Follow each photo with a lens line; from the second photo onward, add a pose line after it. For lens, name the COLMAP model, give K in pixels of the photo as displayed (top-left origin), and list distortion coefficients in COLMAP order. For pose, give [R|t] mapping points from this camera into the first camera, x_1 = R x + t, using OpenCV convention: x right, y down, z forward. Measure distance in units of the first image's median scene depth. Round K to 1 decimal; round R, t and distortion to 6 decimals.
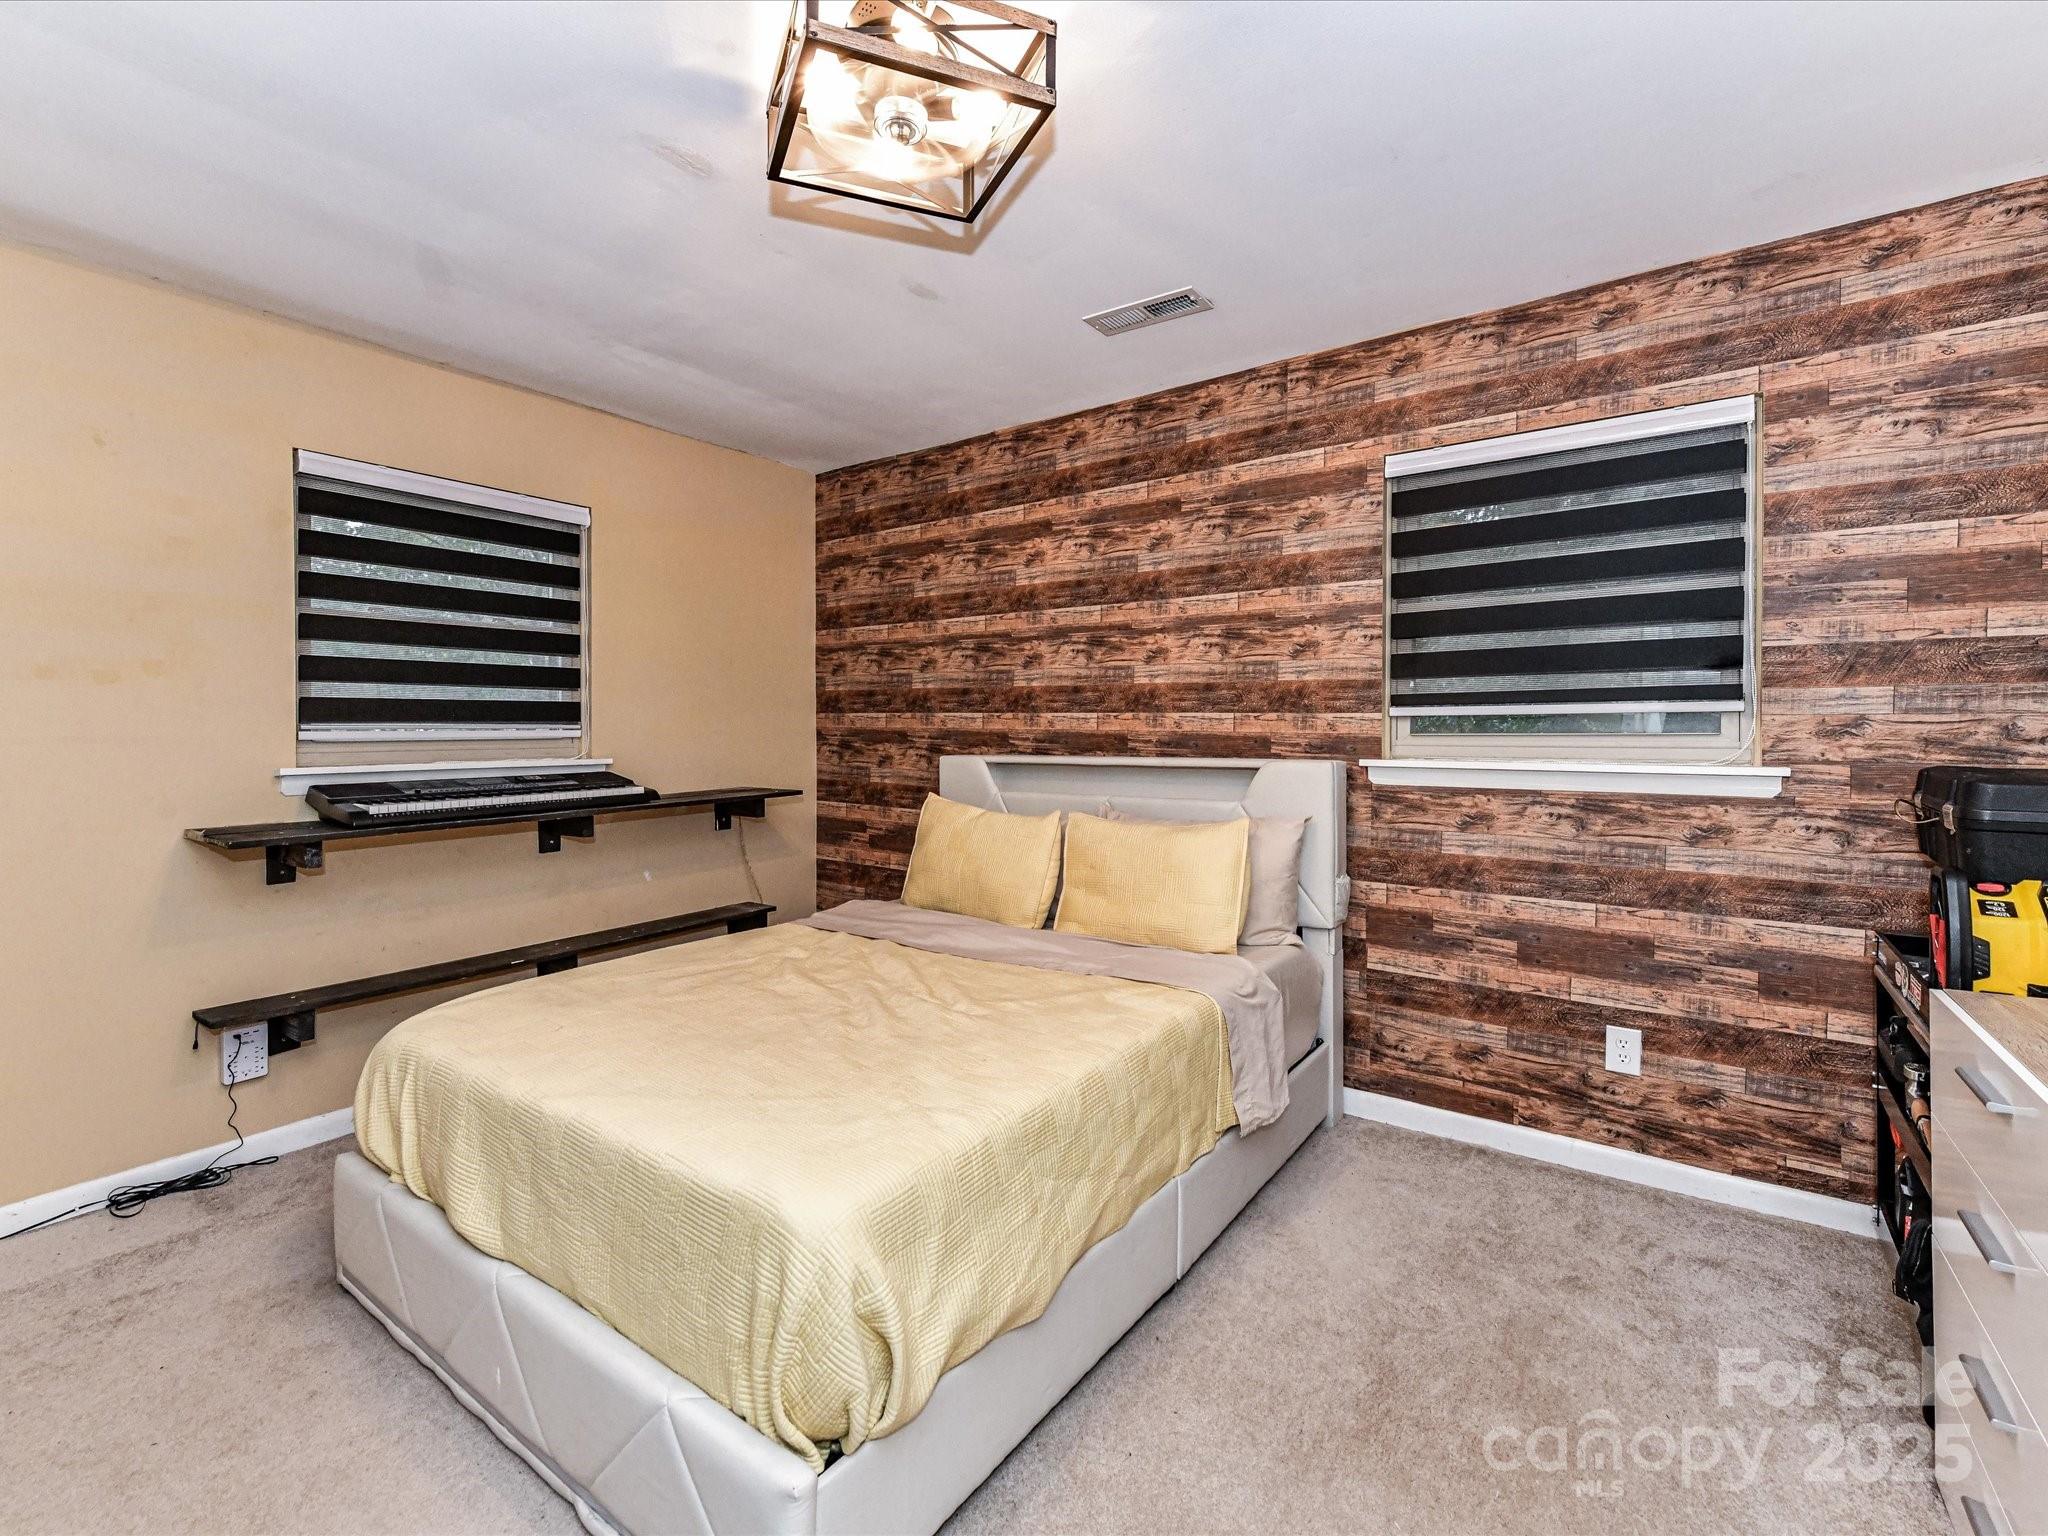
lens RADIAL K [[909.0, 0, 1027.8], [0, 909.0, 740.2], [0, 0, 1]] dist [0.000019, 0.000062]
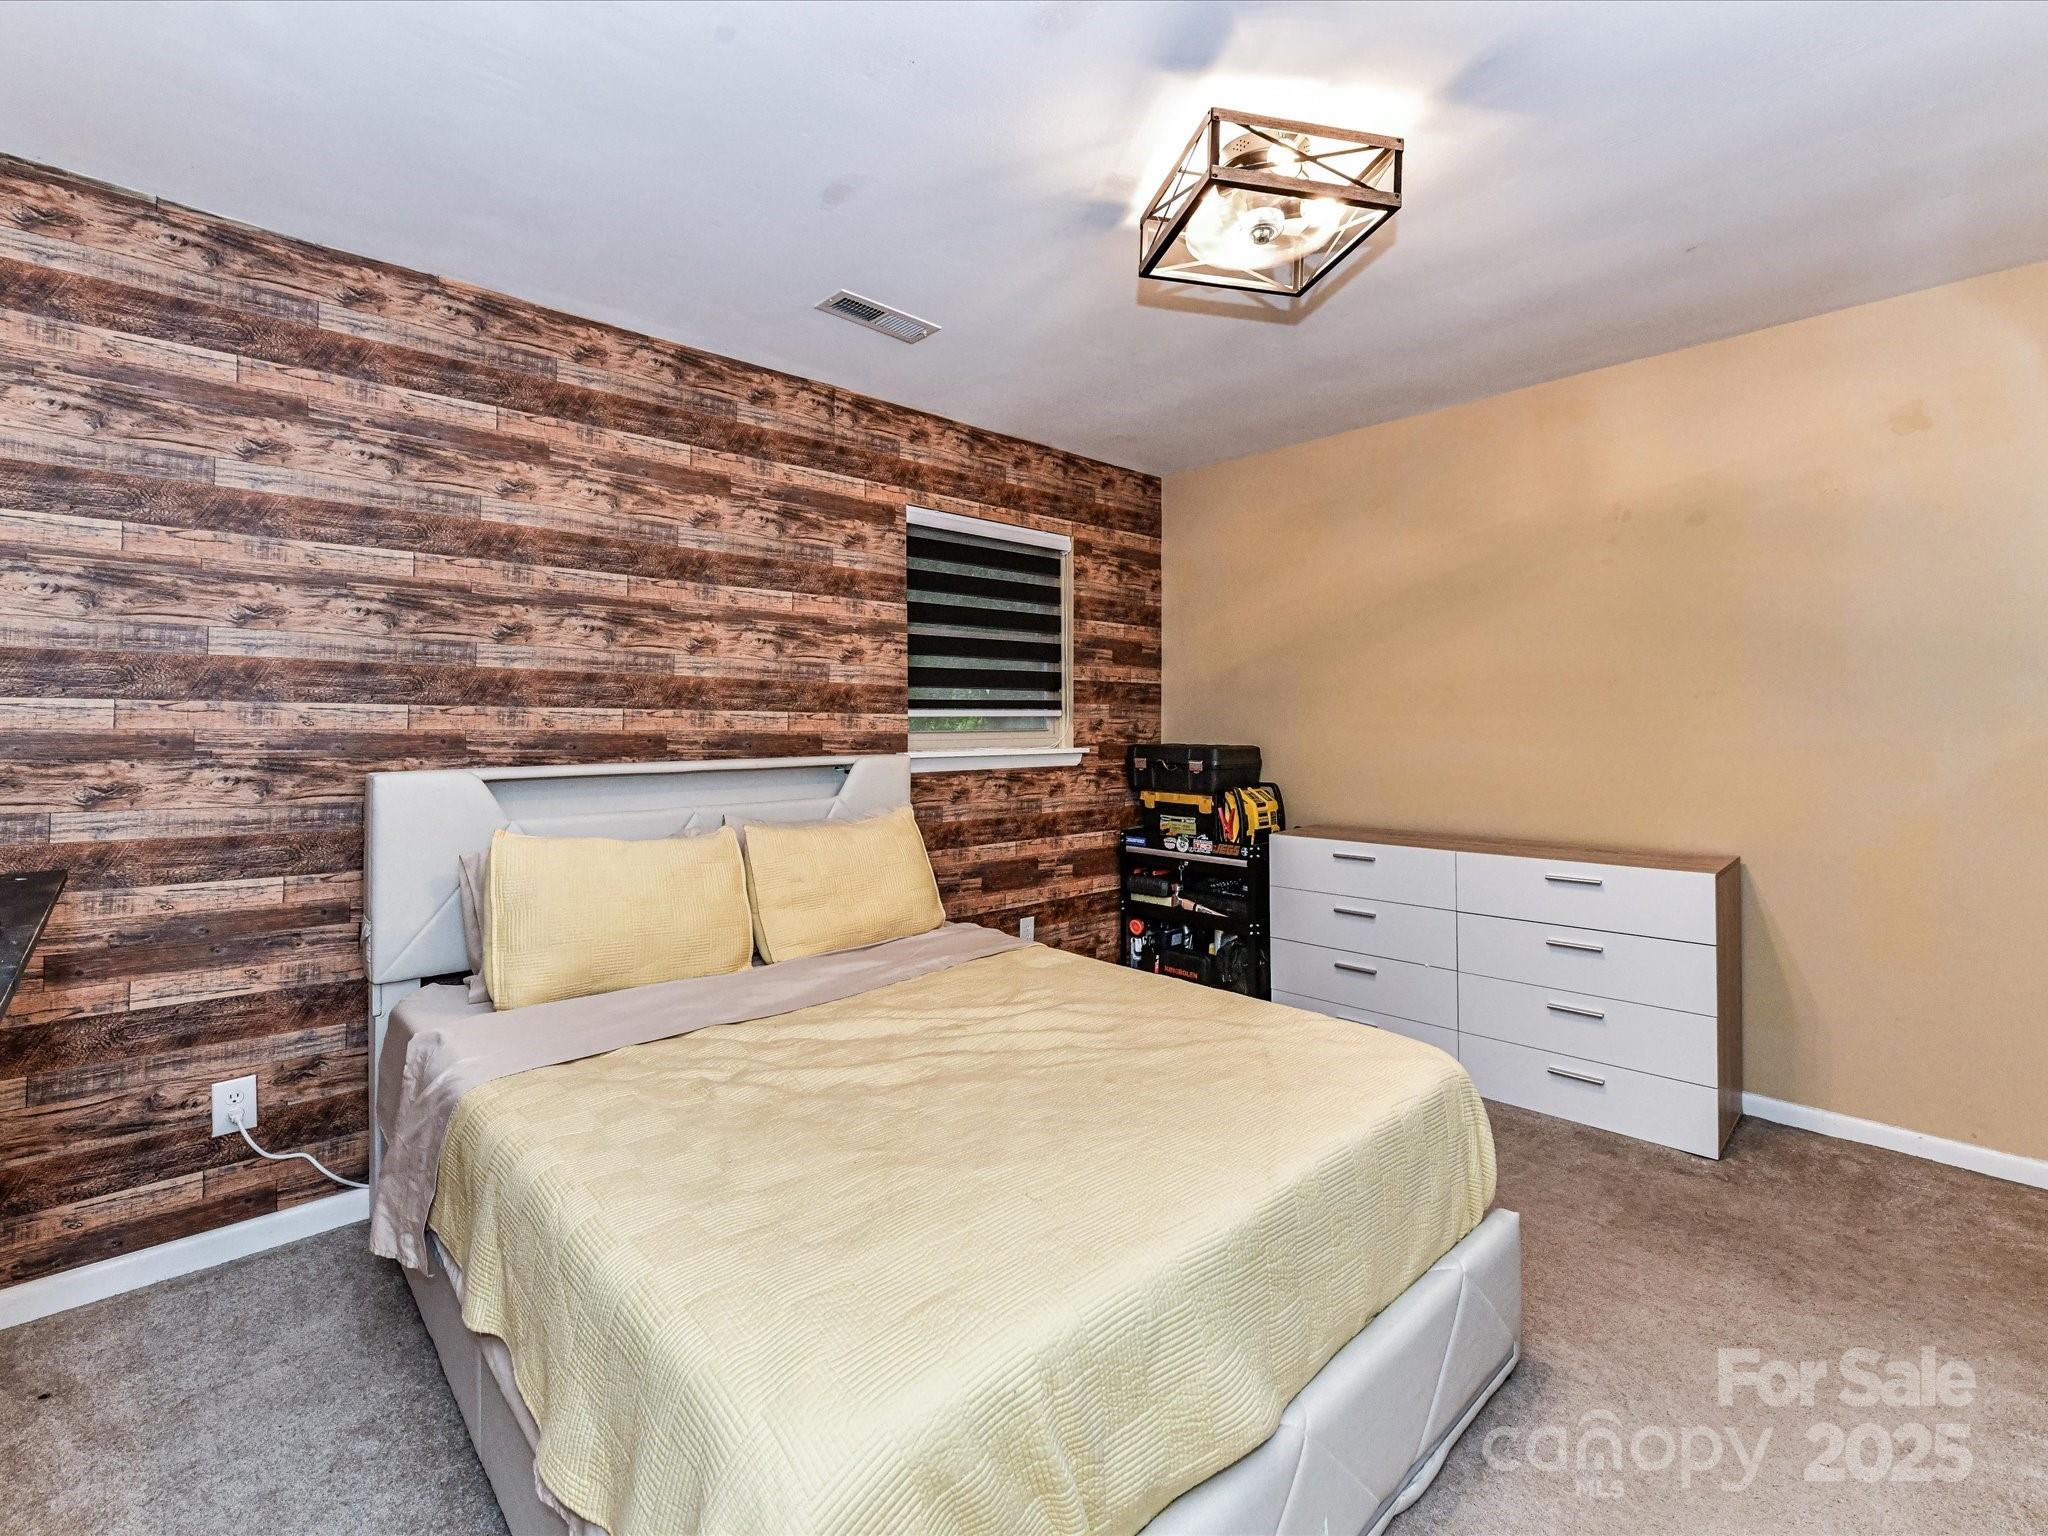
lens RADIAL K [[901.0, 0, 1021.3], [0, 901.0, 713.1], [0, 0, 1]] dist [0.000122, -0.000090]
pose [[0.211957, 0.006590, 0.977257, -0.693972], [0.008897, 0.999923, -0.008673, -0.018042], [-0.977238, 0.010533, 0.211882, 0.544338]]
